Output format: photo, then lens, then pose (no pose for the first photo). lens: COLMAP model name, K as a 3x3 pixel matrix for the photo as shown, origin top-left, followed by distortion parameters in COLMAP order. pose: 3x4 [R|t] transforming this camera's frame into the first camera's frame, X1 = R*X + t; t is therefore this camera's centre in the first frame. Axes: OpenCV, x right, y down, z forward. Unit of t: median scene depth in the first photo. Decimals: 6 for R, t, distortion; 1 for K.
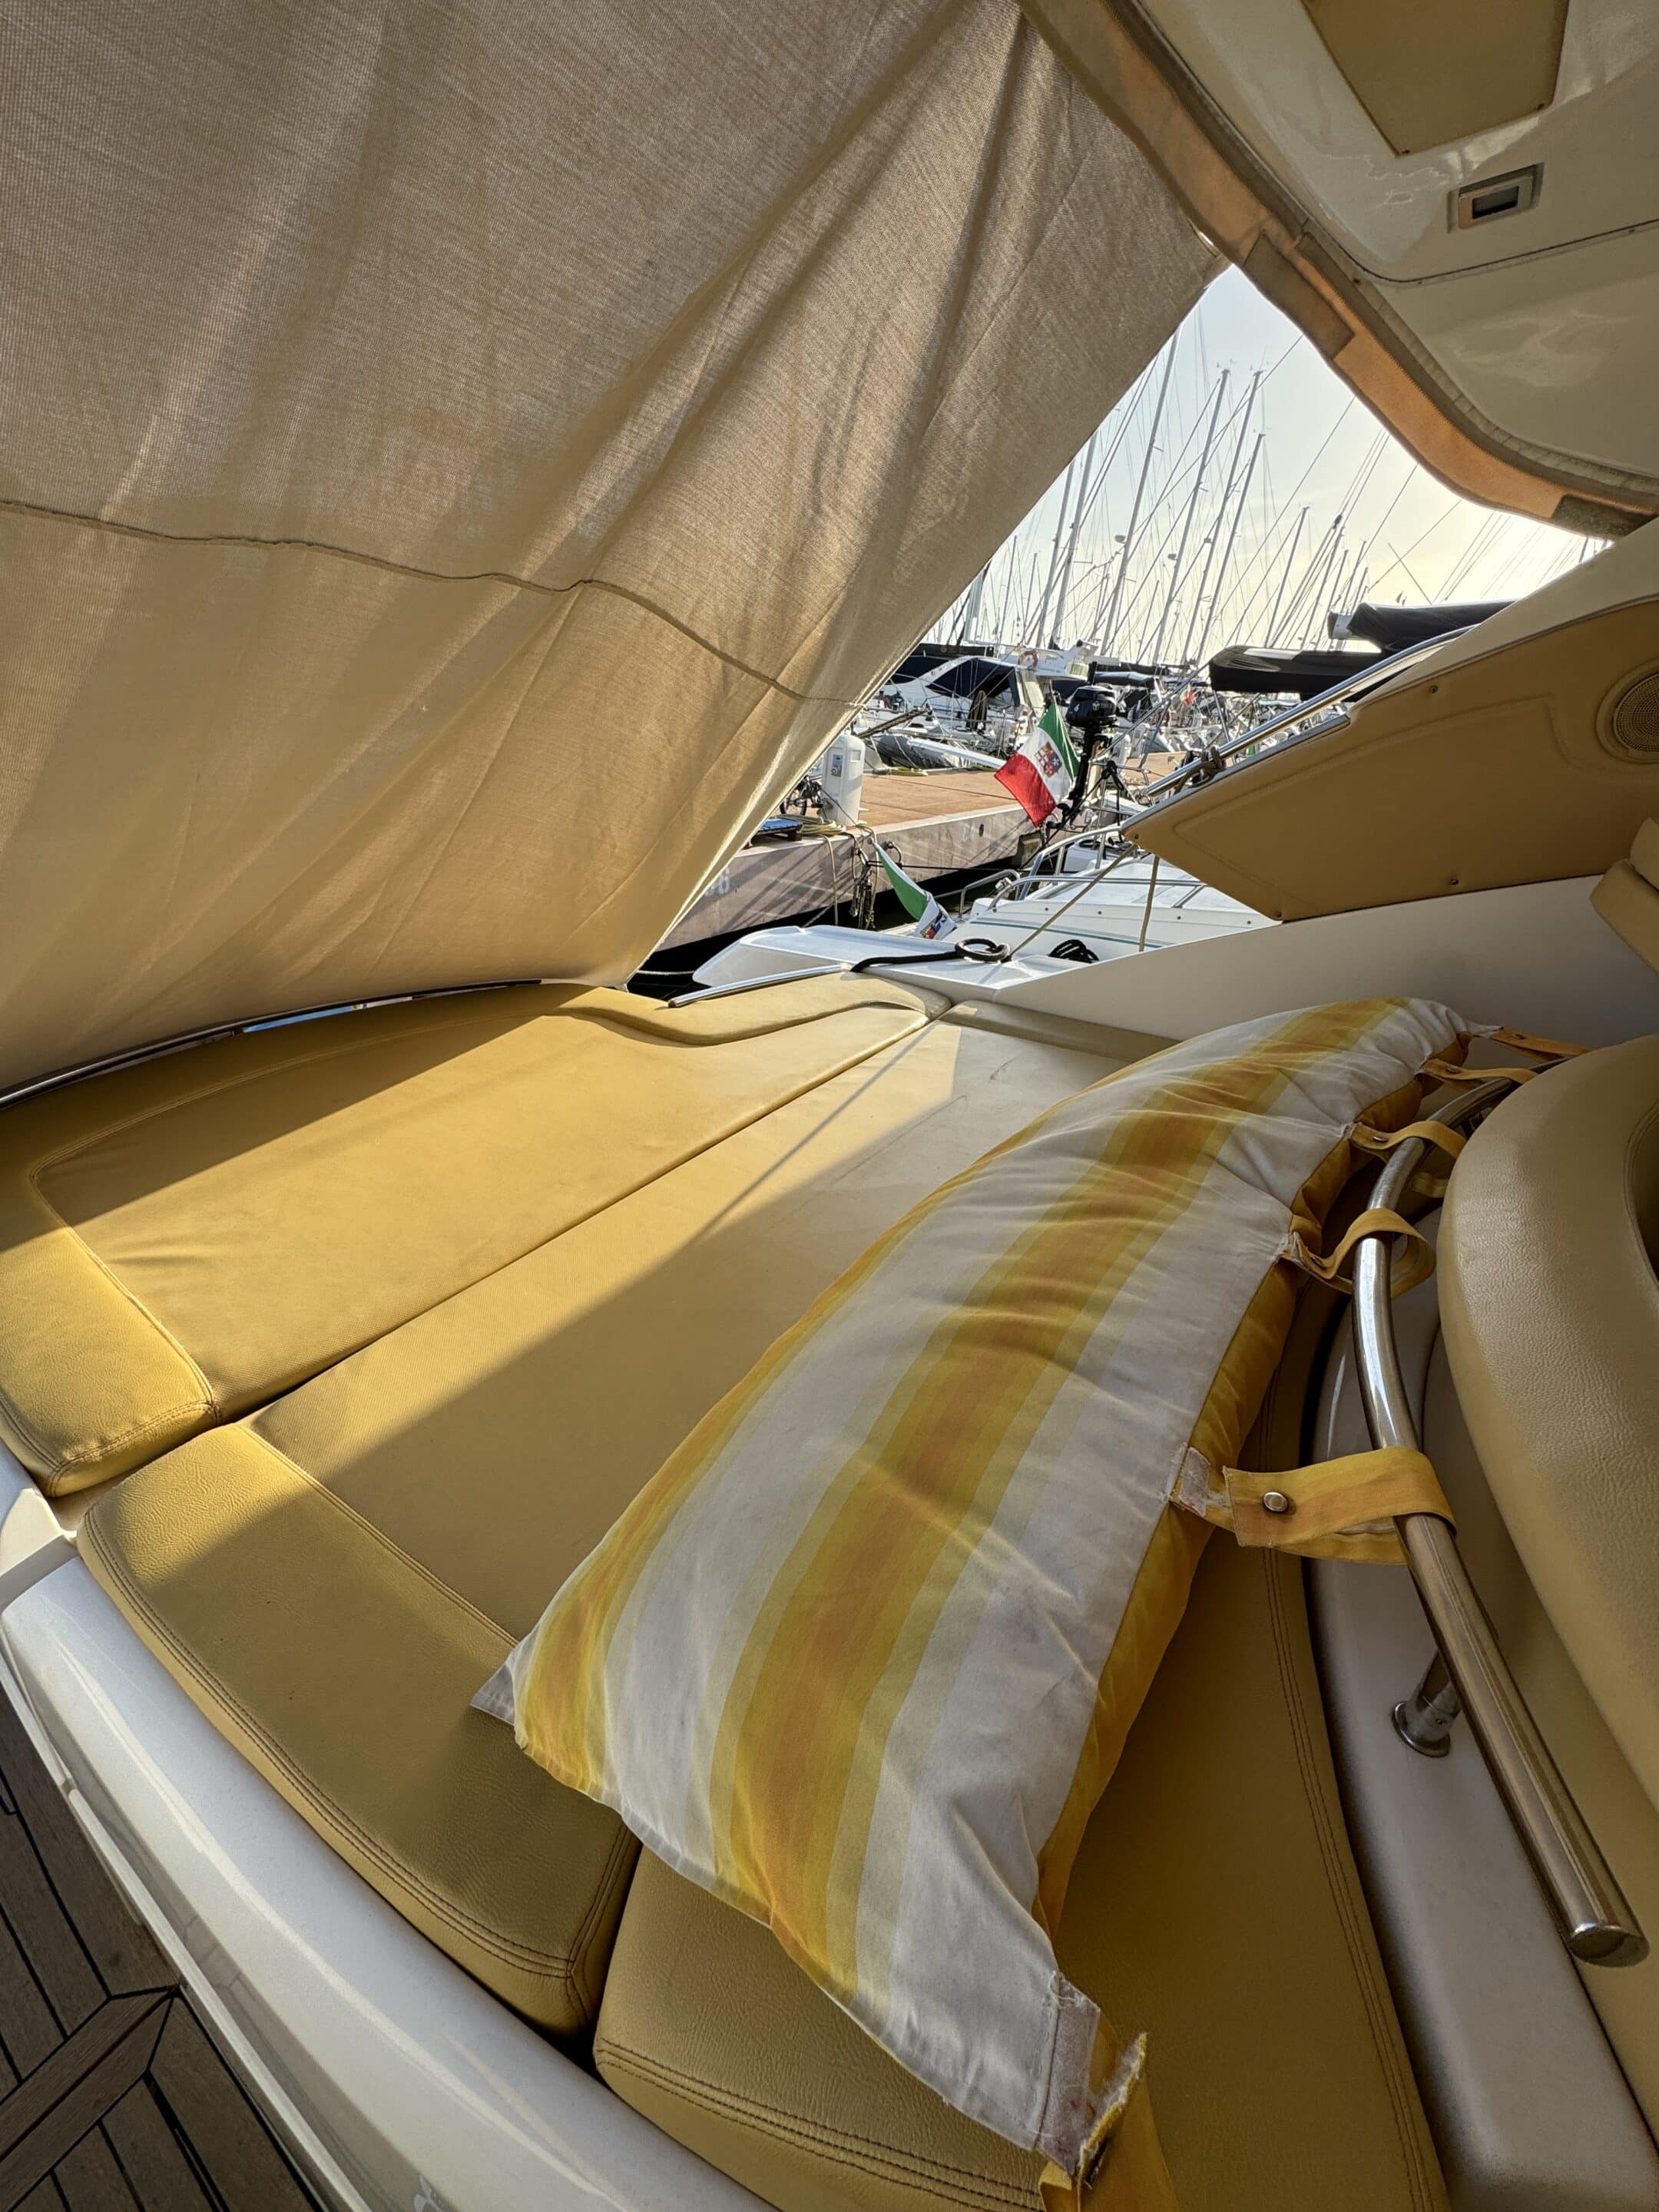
lens RADIAL K [[893.4, 0, 829.5], [0, 893.4, 1106.0], [0, 0, 1]] dist [0.008702, -0.003640]
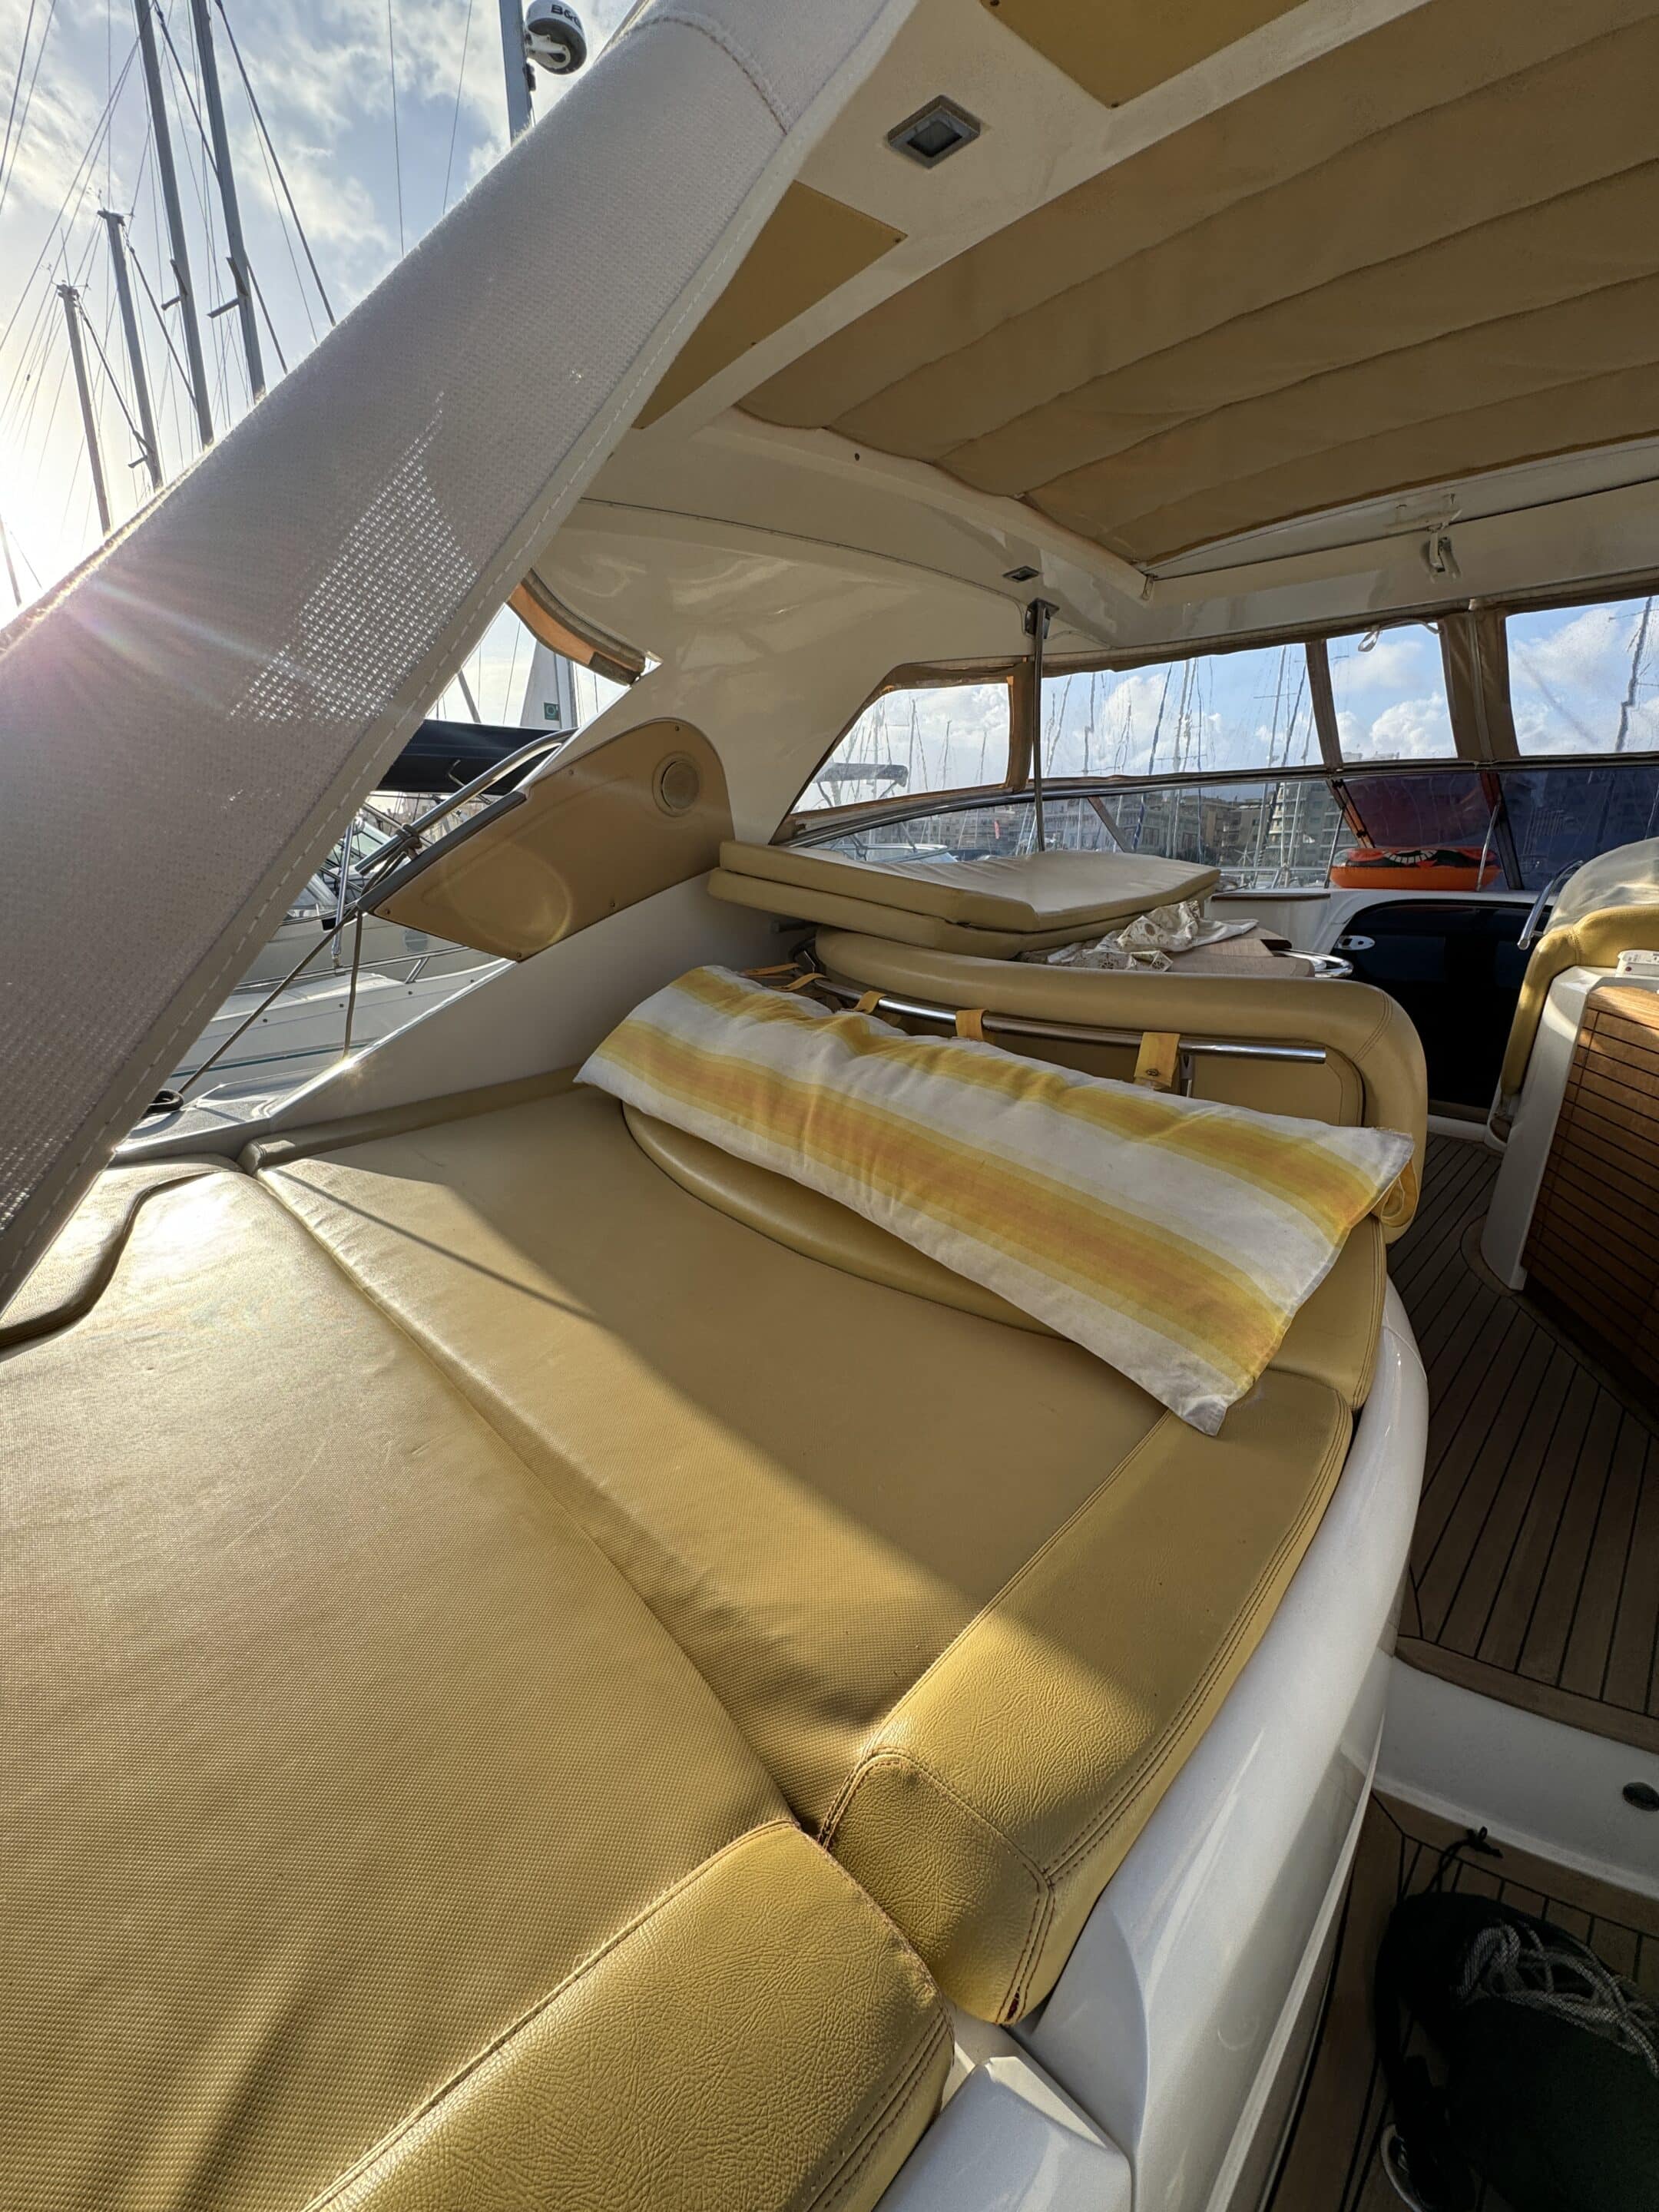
lens RADIAL K [[893.4, 0, 829.5], [0, 893.4, 1106.0], [0, 0, 1]] dist [0.008702, -0.003640]
pose [[0.190420, -0.318482, 0.928606, -1.178698], [0.437688, 0.874239, 0.210084, -0.211911], [-0.878732, 0.366436, 0.305868, 0.682487]]
